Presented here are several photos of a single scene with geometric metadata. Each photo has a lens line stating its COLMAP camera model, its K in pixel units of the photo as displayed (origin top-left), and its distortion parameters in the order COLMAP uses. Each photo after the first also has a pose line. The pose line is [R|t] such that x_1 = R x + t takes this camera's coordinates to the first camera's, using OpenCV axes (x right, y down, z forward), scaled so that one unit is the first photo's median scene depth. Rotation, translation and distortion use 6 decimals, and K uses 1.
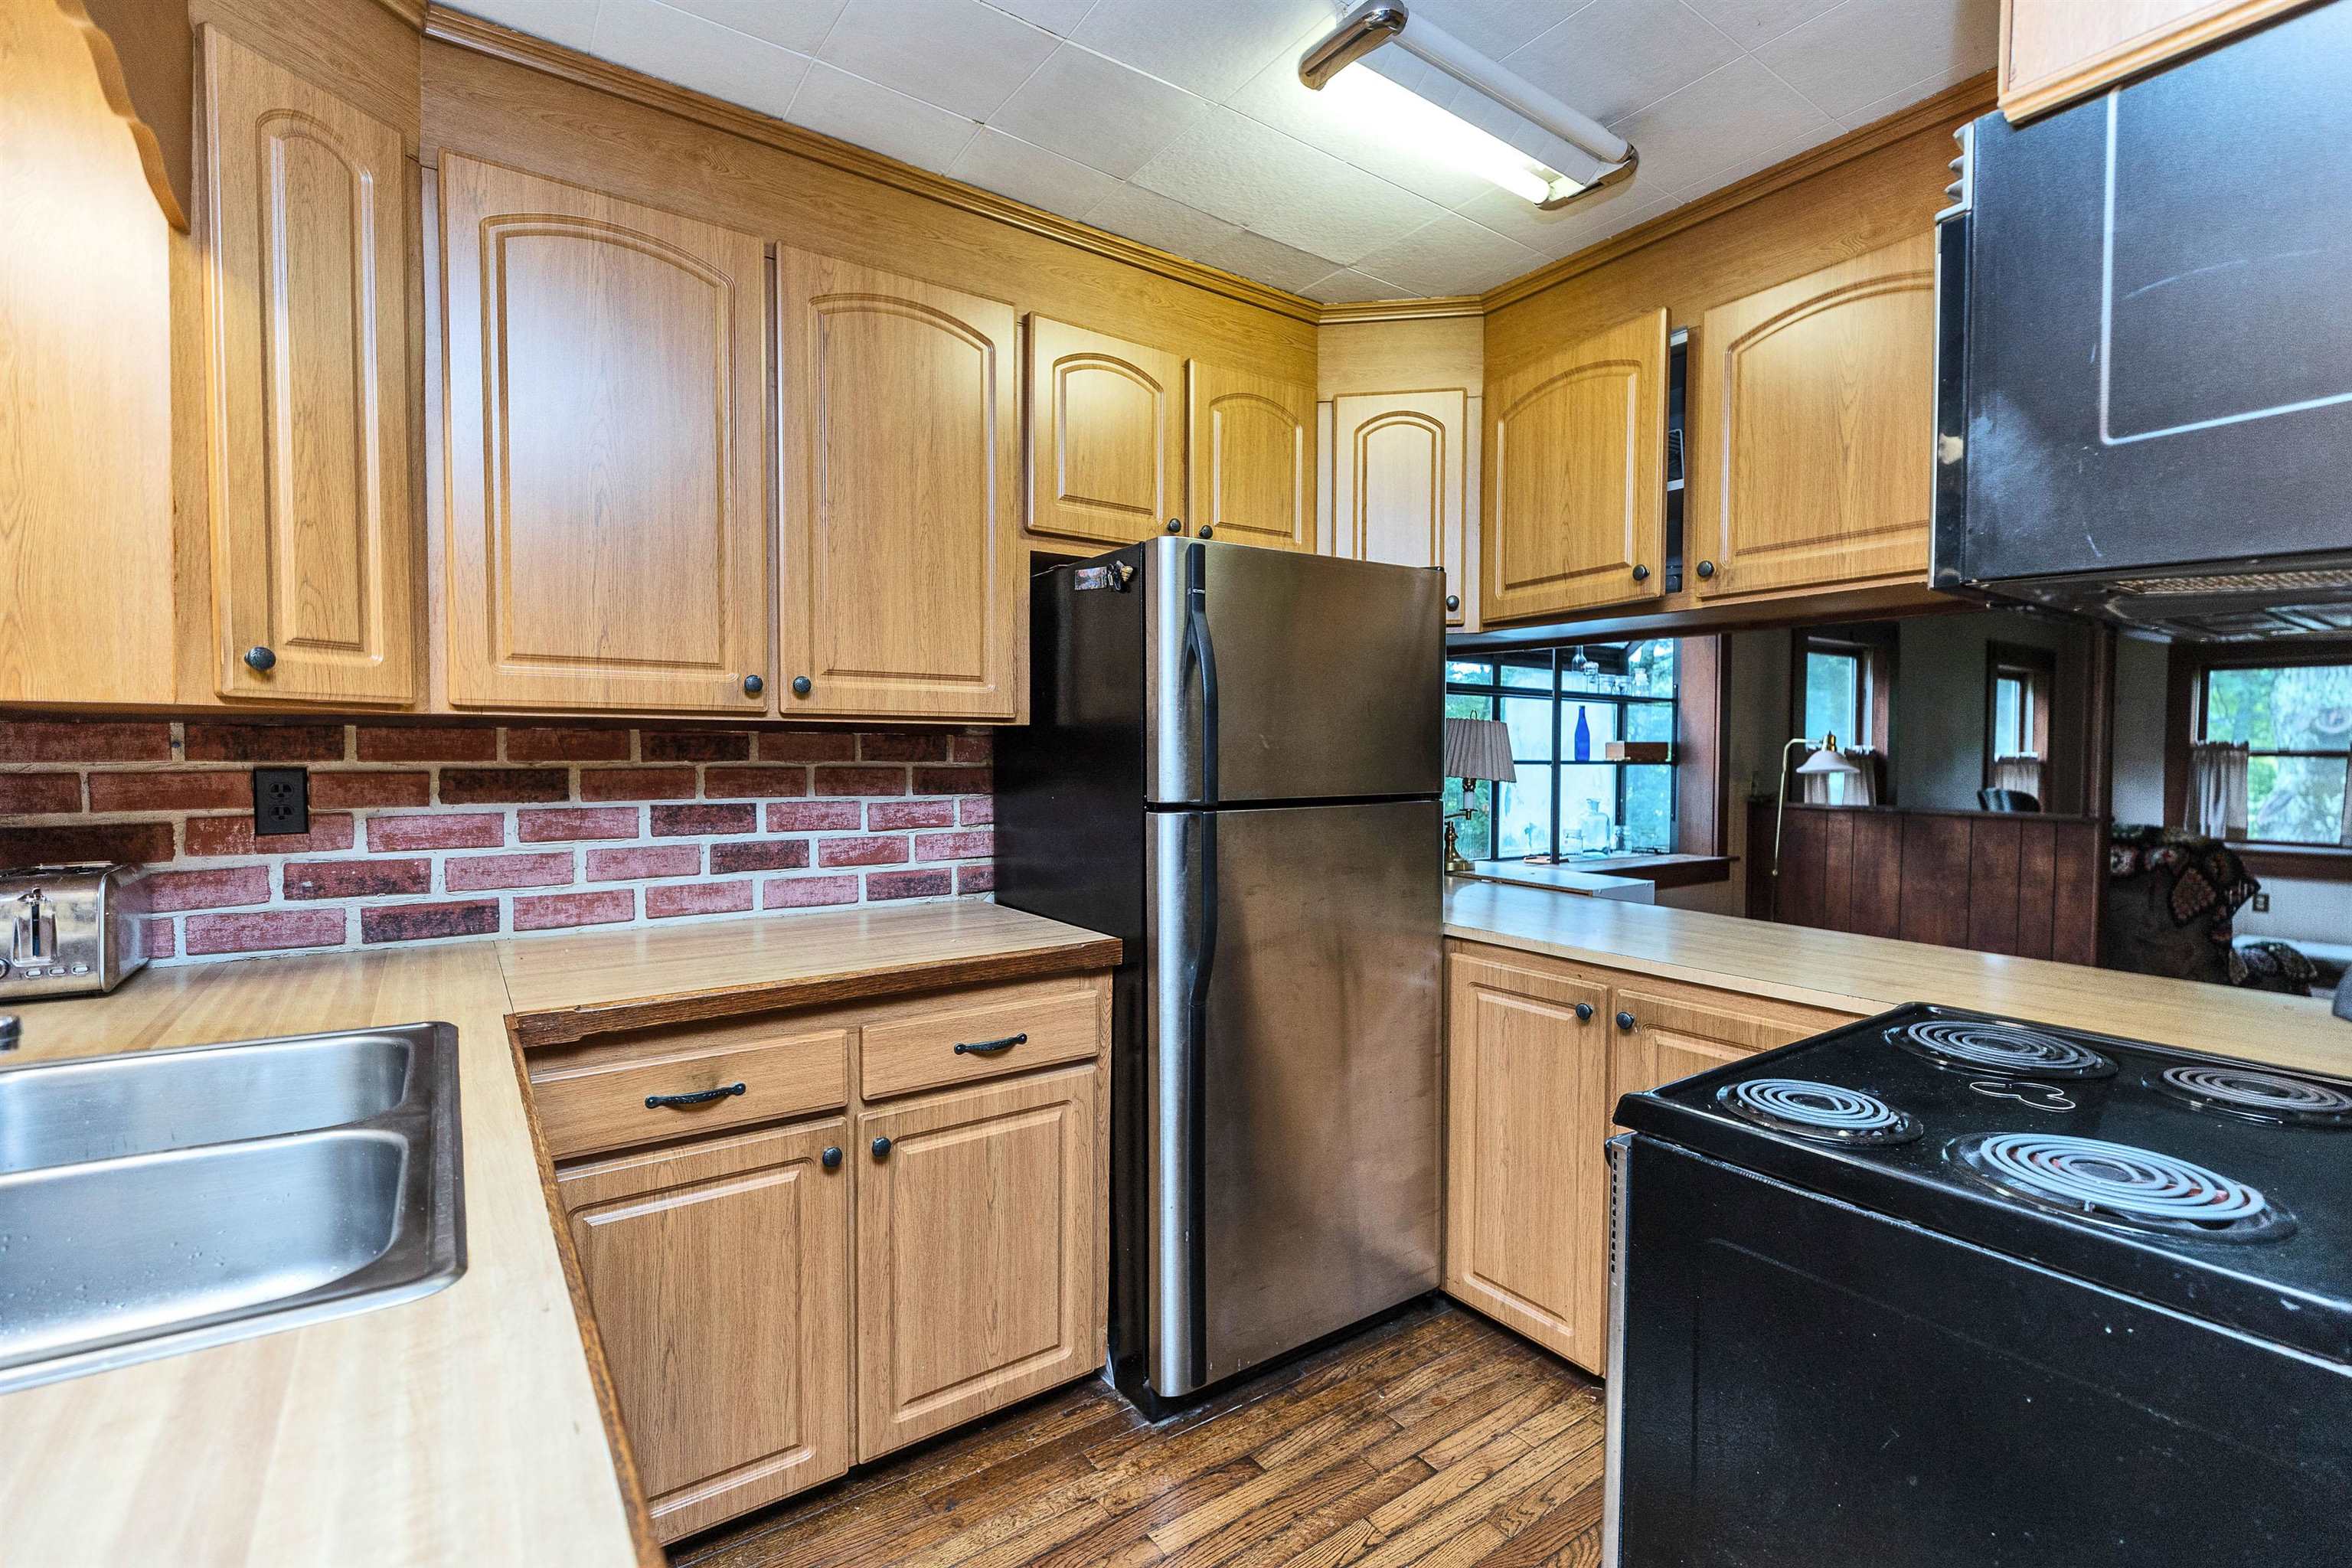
lens RADIAL K [[1050.2, 0, 1182.6], [0, 1050.2, 780.0], [0, 0, 1]] dist [0.001955, -0.000360]
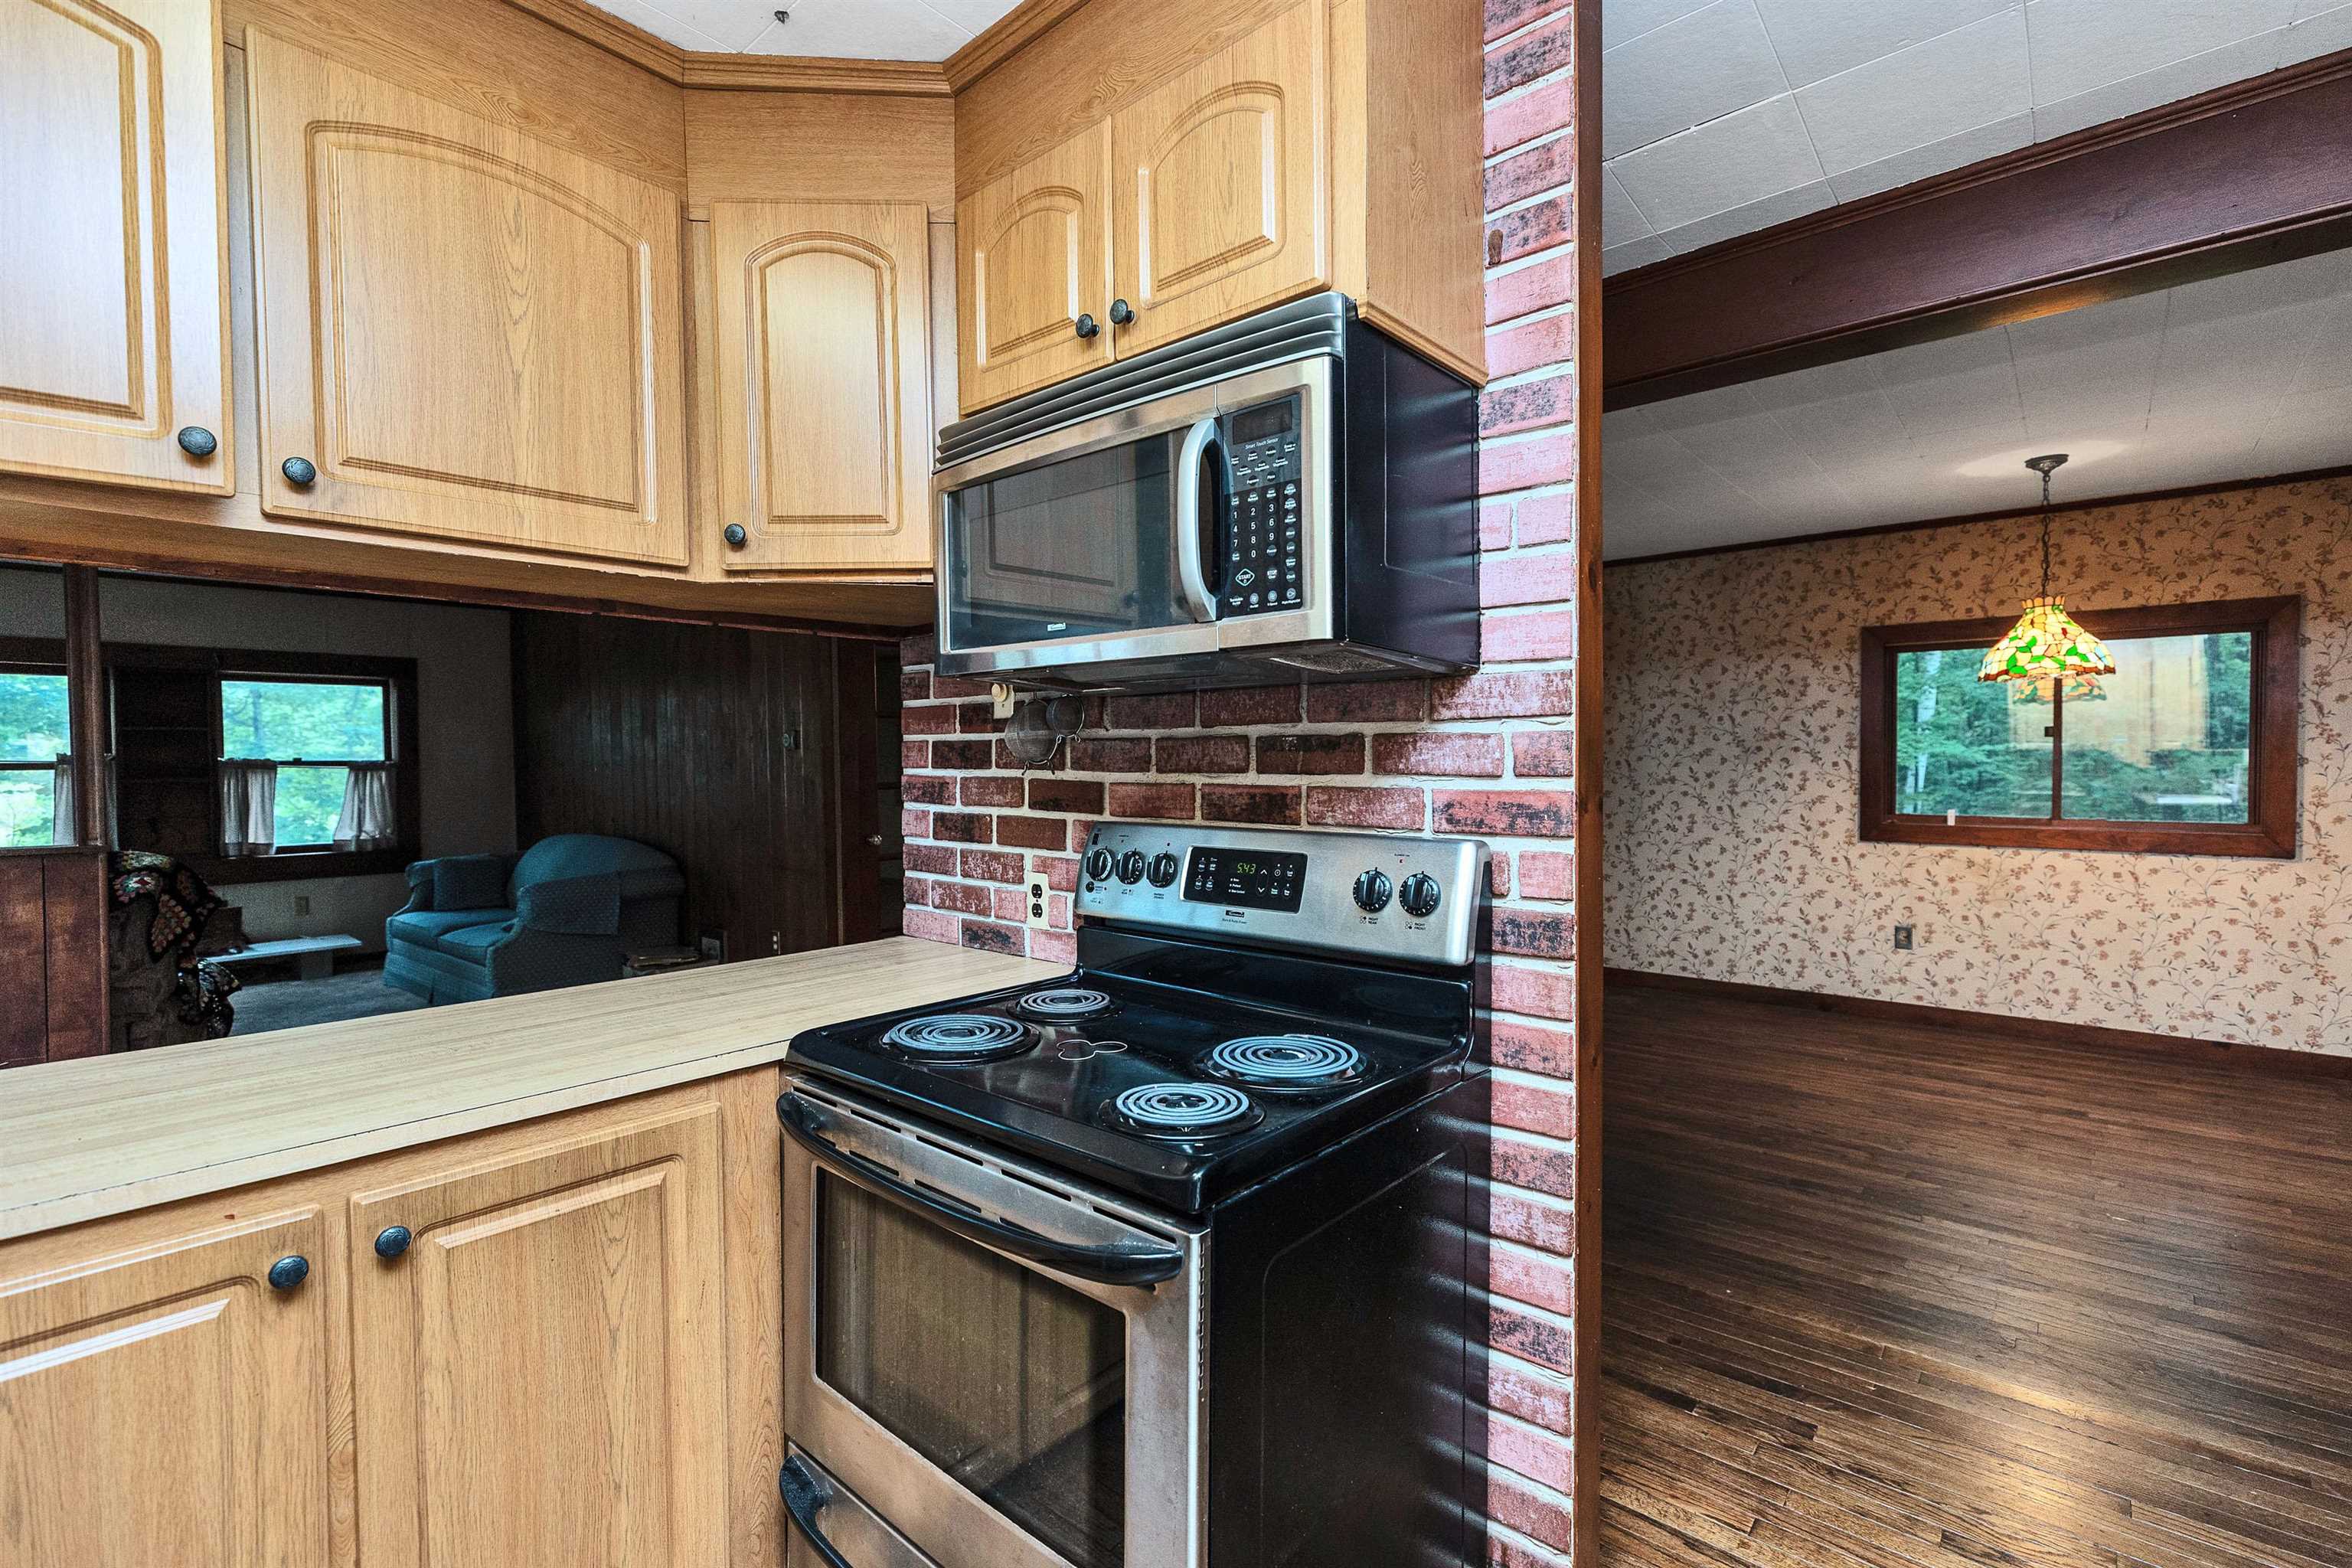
lens RADIAL K [[1050.2, 0, 1176.6], [0, 1050.2, 782.7], [0, 0, 1]] dist [0.001955, -0.000360]
pose [[-0.244581, -0.023978, 0.969332, -0.124480], [0.029983, 0.999029, 0.032278, -0.014517], [-0.969165, 0.036958, -0.243624, 0.378610]]
